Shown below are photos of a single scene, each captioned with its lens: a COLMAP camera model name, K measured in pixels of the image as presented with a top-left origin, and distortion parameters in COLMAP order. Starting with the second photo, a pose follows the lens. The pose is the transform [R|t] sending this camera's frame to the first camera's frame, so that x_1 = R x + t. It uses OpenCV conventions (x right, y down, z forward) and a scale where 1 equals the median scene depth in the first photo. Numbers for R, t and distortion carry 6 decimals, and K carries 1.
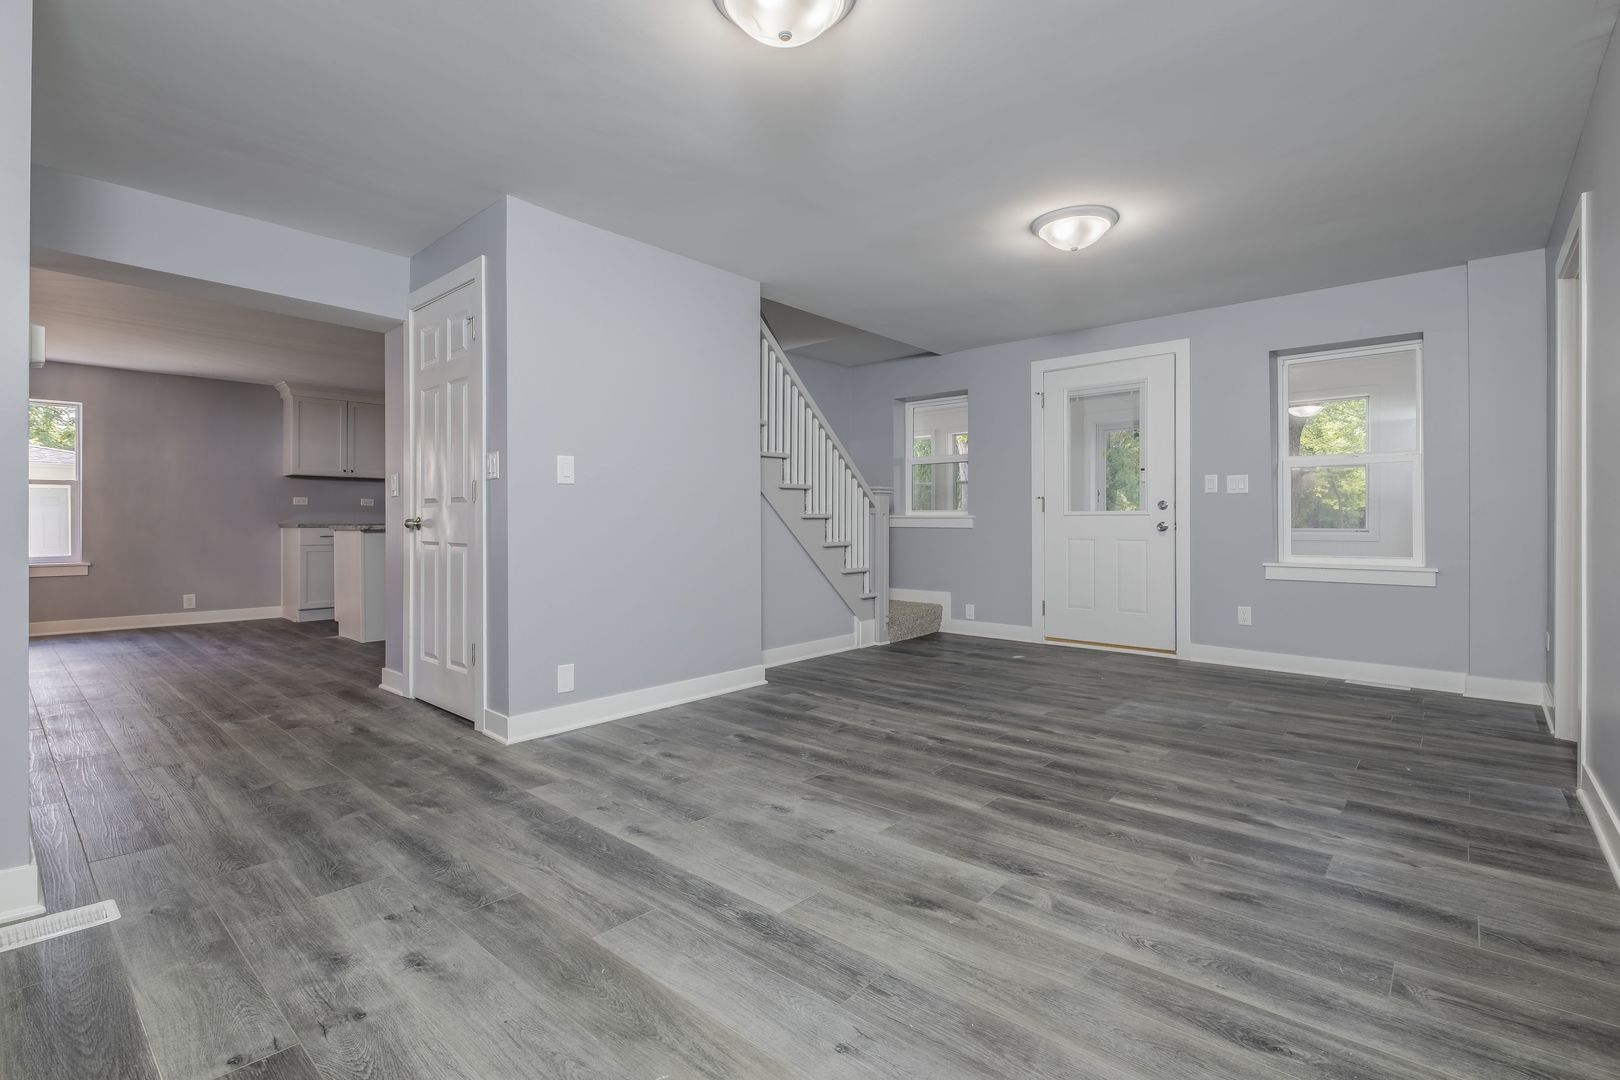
lens RADIAL K [[730.8, 0, 809.9], [0, 730.8, 552.9], [0, 0, 1]] dist [-0.004909, -0.001532]
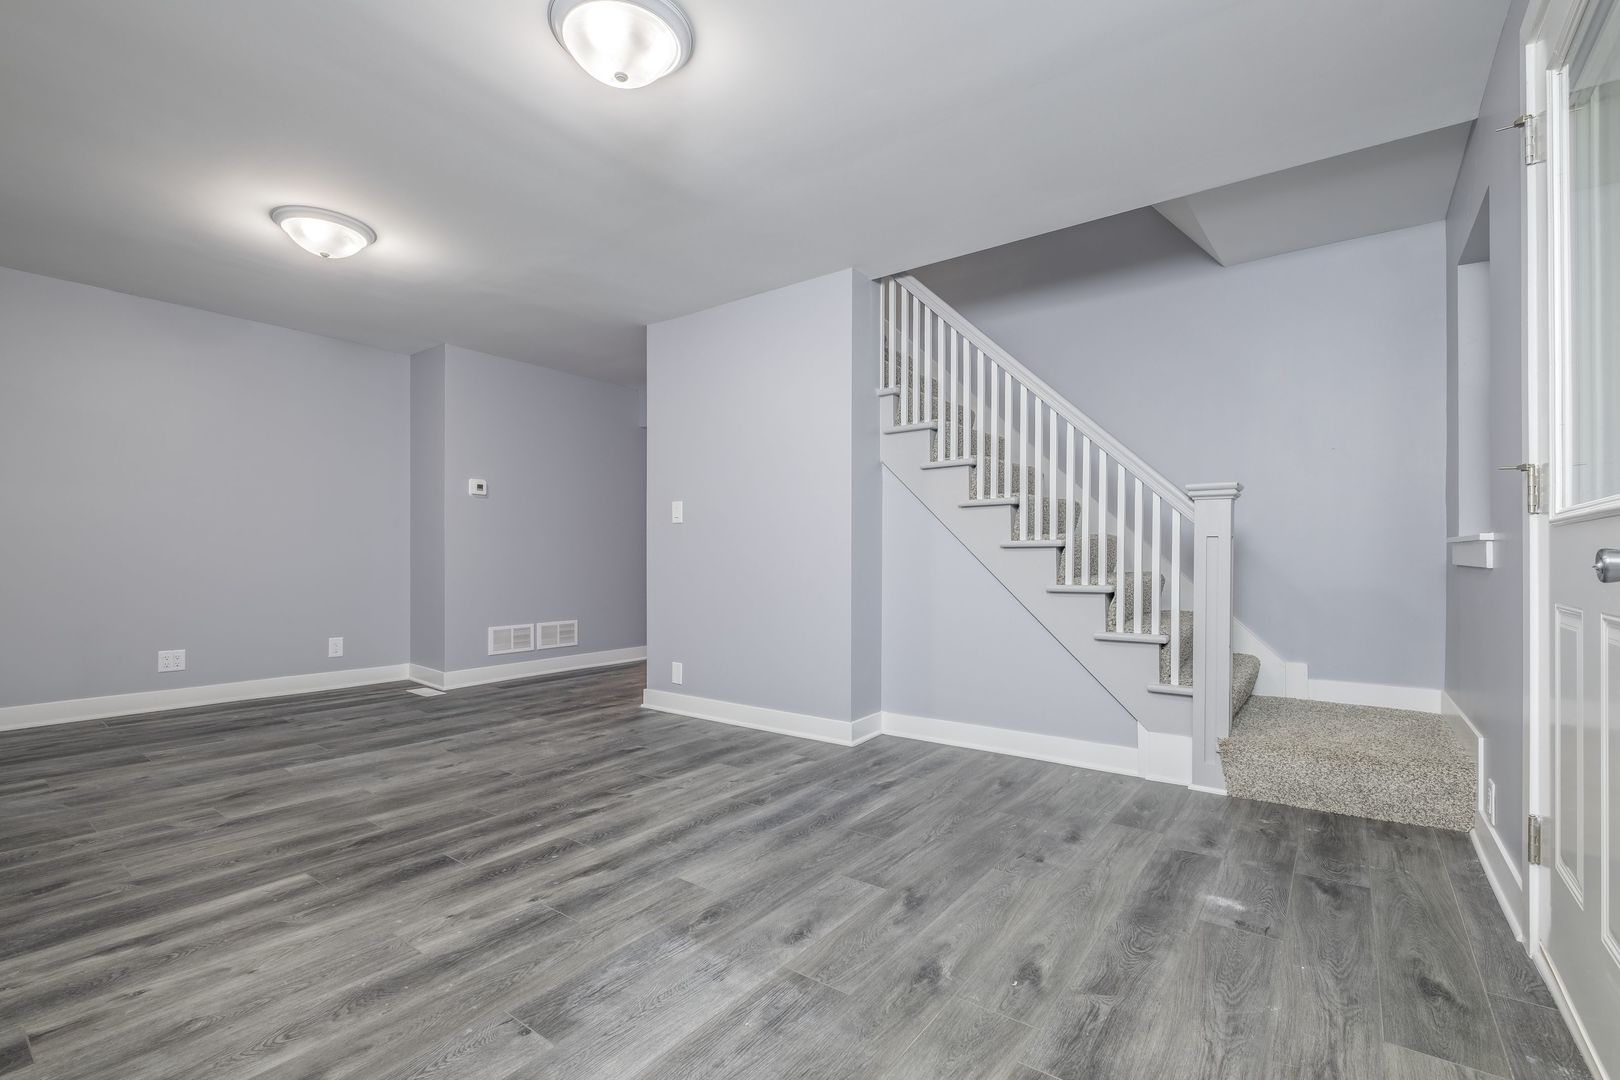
lens RADIAL K [[730.8, 0, 809.9], [0, 730.8, 552.9], [0, 0, 1]] dist [-0.004909, -0.001532]
pose [[0.082043, -0.000601, -0.996629, 1.213691], [-0.042880, 0.999072, -0.004132, -0.056346], [0.995706, 0.043075, 0.081941, 1.389327]]
